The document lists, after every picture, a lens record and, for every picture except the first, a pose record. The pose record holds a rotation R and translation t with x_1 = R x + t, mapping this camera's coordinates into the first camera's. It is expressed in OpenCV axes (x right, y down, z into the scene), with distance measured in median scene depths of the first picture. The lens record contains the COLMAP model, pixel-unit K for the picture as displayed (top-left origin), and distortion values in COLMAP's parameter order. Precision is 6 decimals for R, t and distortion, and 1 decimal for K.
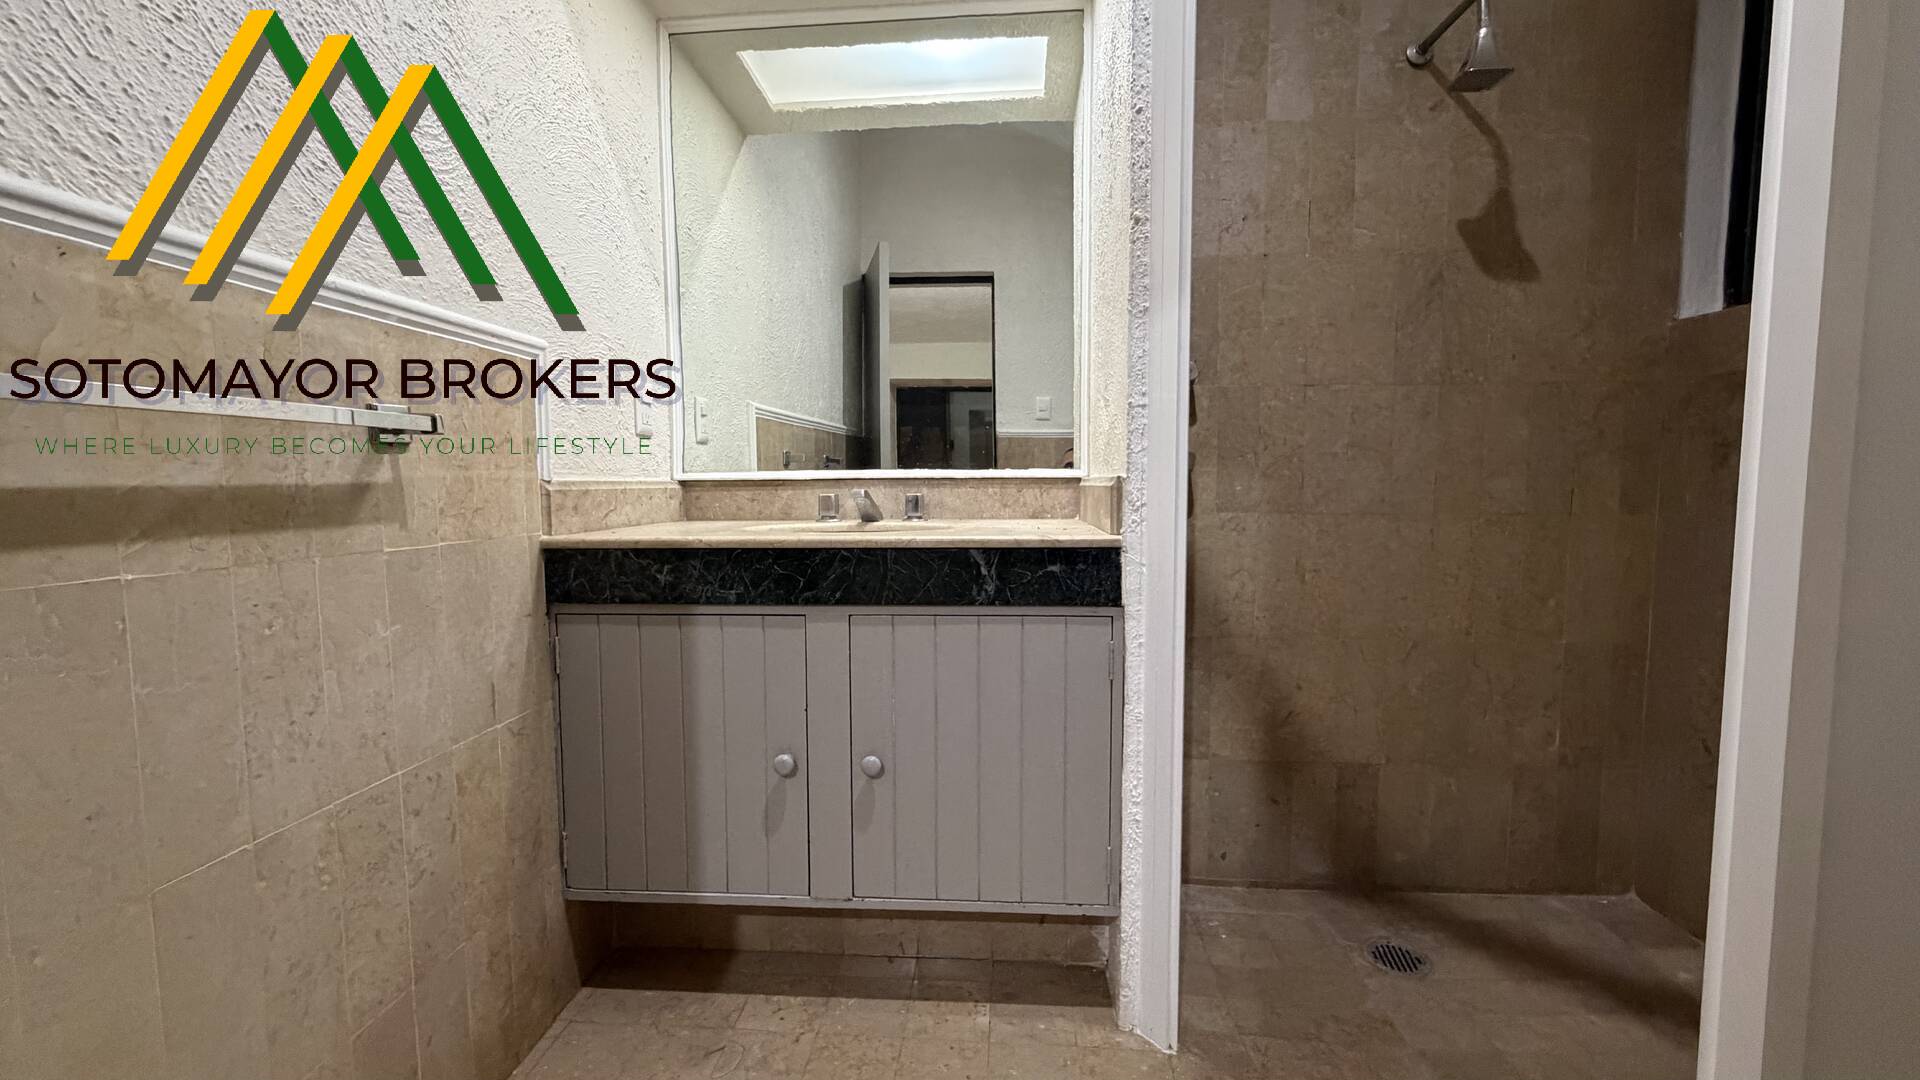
lens RADIAL K [[766.5, 0, 954.8], [0, 766.5, 539.4], [0, 0, 1]] dist [0.000477, -0.000581]
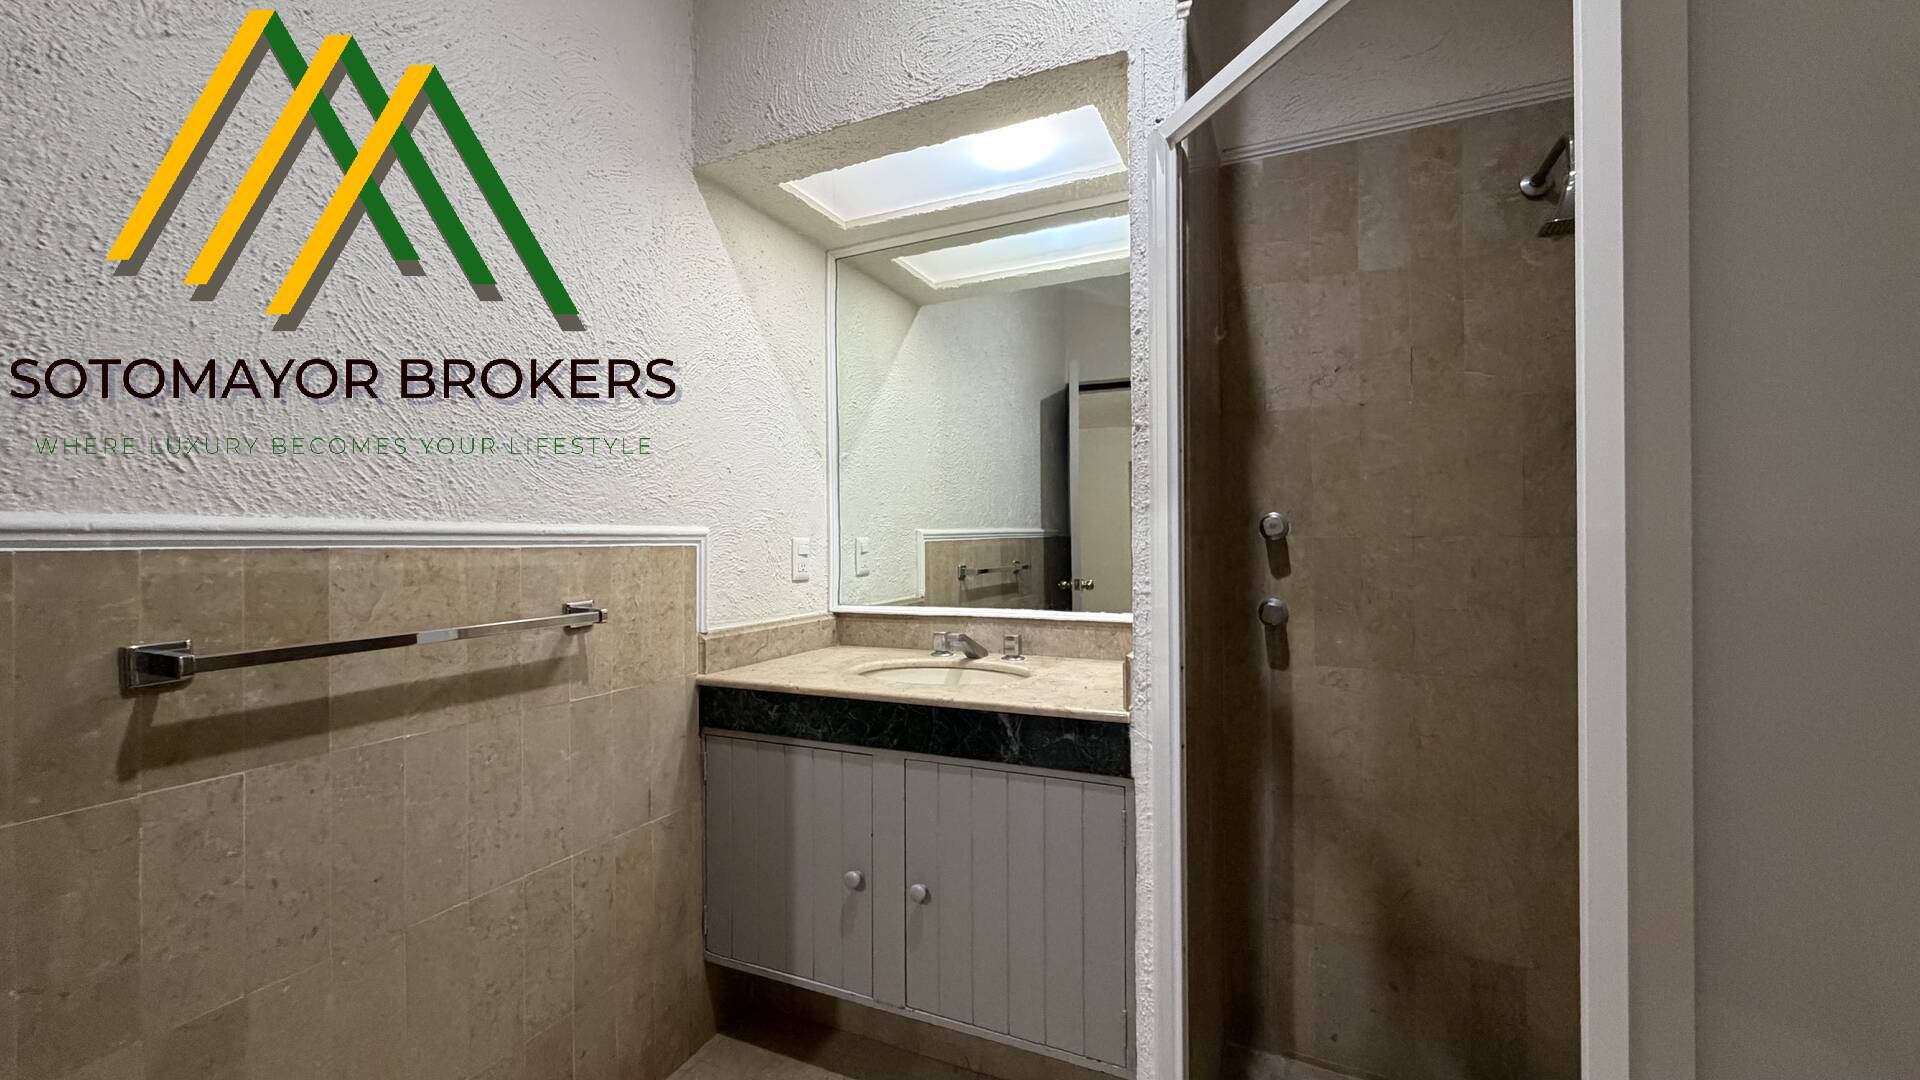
lens RADIAL K [[766.5, 0, 959.2], [0, 766.5, 536.7], [0, 0, 1]] dist [0.000477, -0.000581]
pose [[0.935257, -0.001970, -0.353965, 0.326954], [-0.024595, 0.997206, -0.070536, -0.147044], [0.353115, 0.074675, 0.932595, -0.092192]]
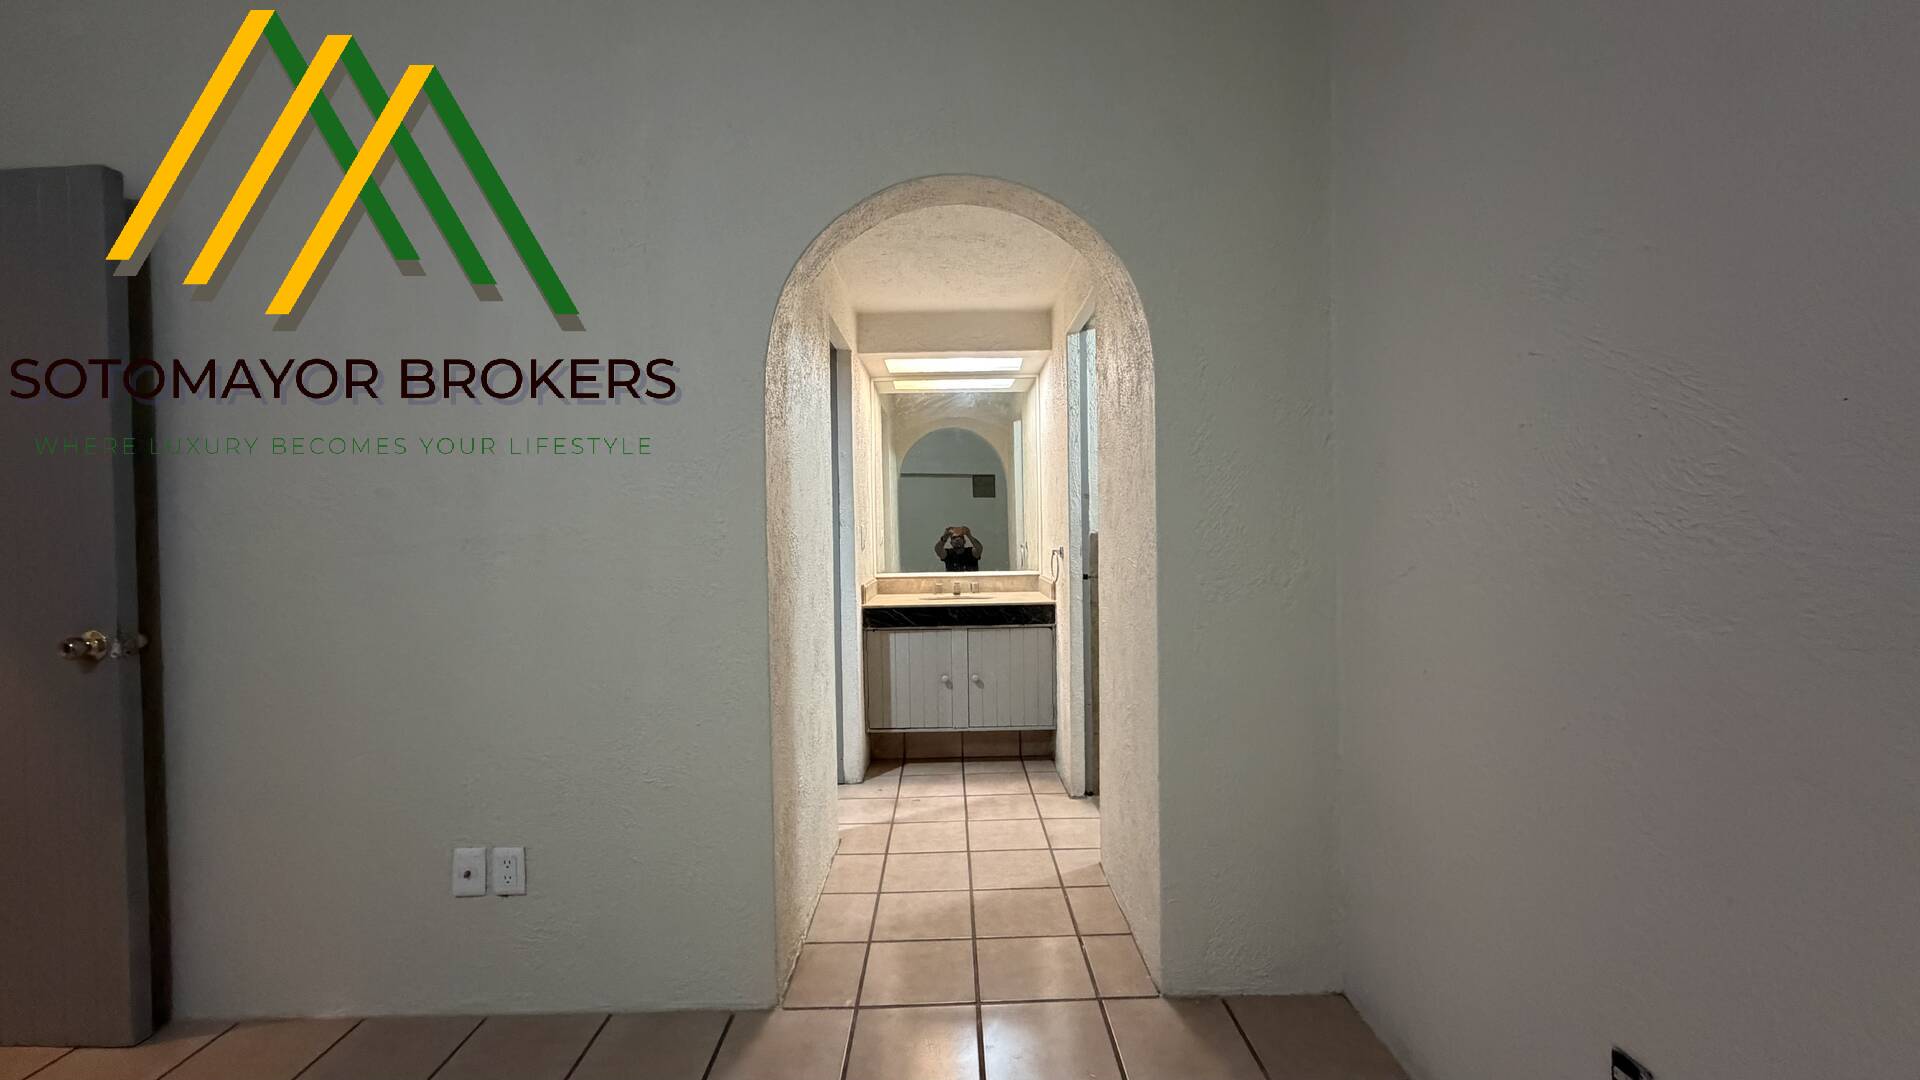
lens RADIAL K [[766.5, 0, 948.0], [0, 766.5, 529.9], [0, 0, 1]] dist [0.000477, -0.000581]
pose [[0.995216, -0.009819, 0.097206, -0.451943], [0.017764, 0.996539, -0.081206, -0.039100], [-0.096072, 0.082544, 0.991946, -1.813260]]
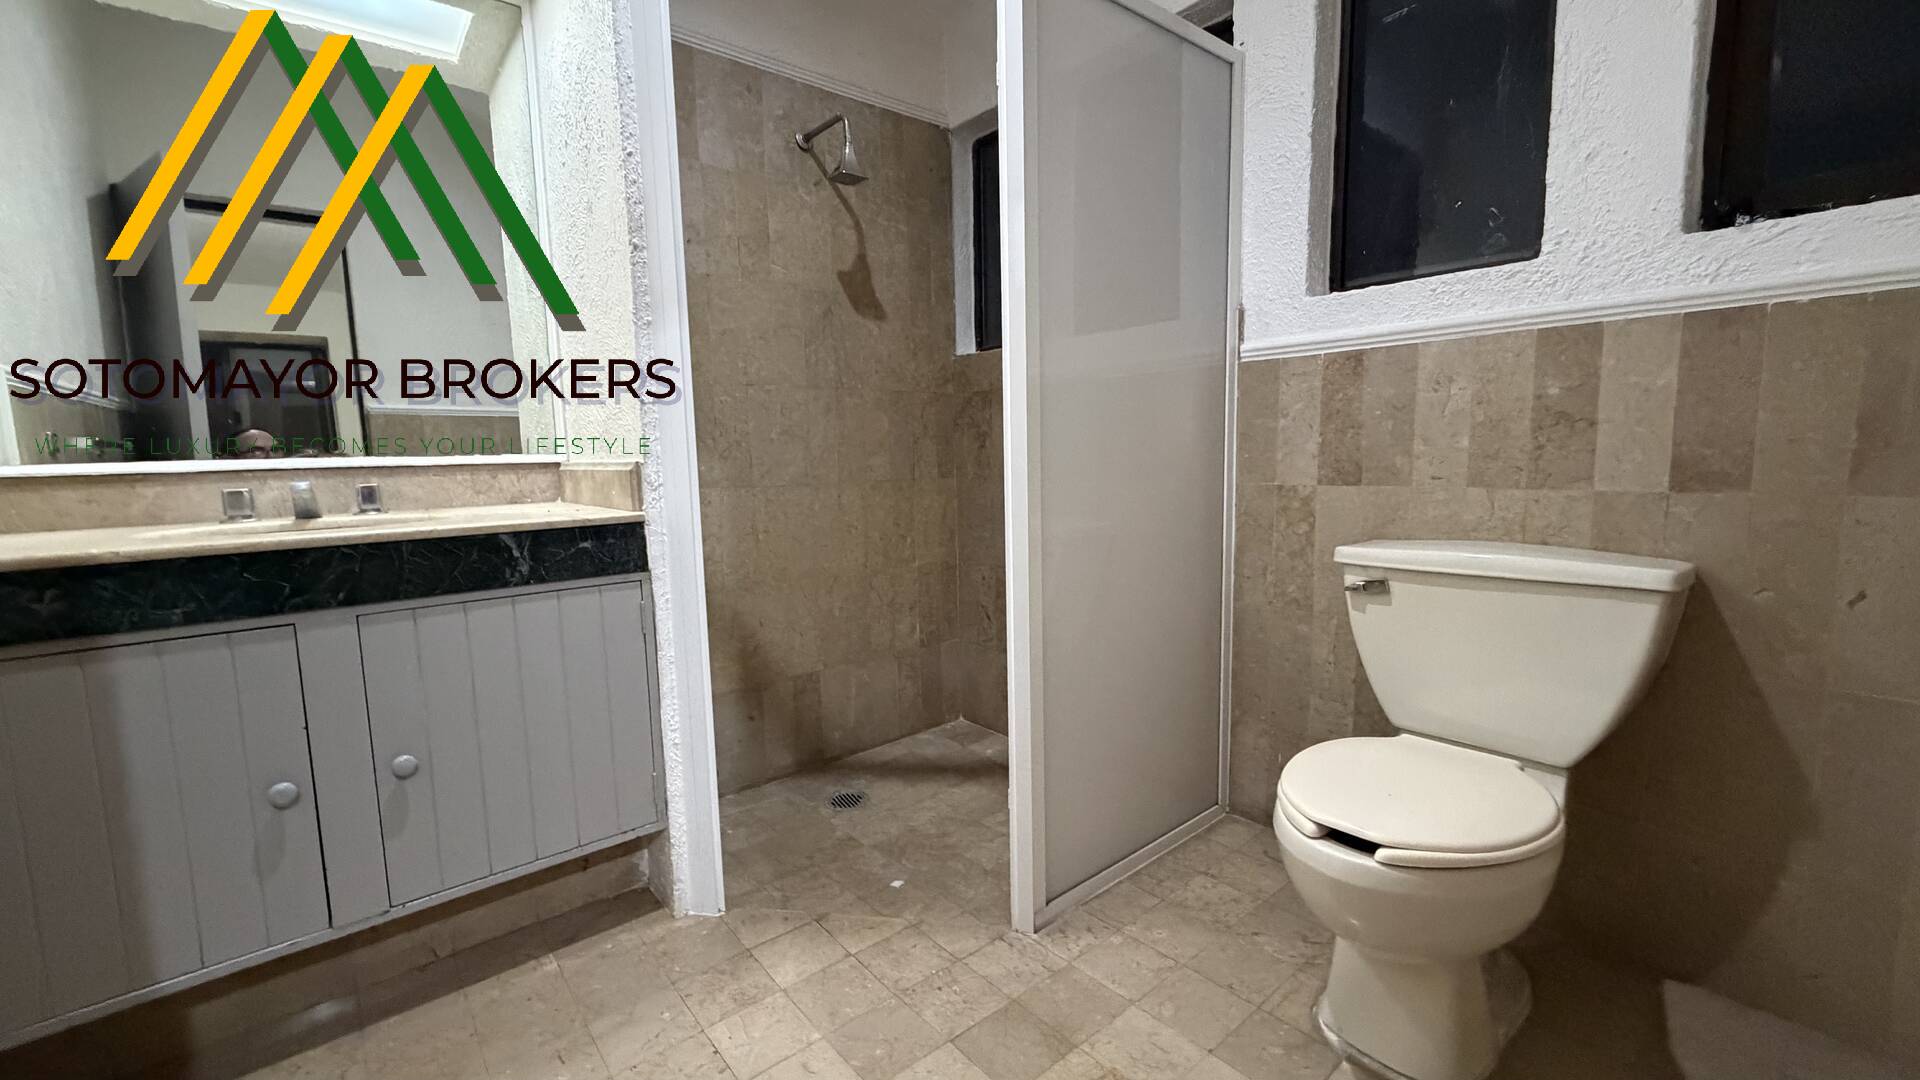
lens RADIAL K [[766.5, 0, 961.0], [0, 766.5, 540.5], [0, 0, 1]] dist [0.000477, -0.000581]
pose [[0.712299, -0.093174, 0.695664, -0.230478], [0.072190, 0.995619, 0.059432, 0.004103], [-0.698153, 0.007887, 0.715905, -0.172151]]
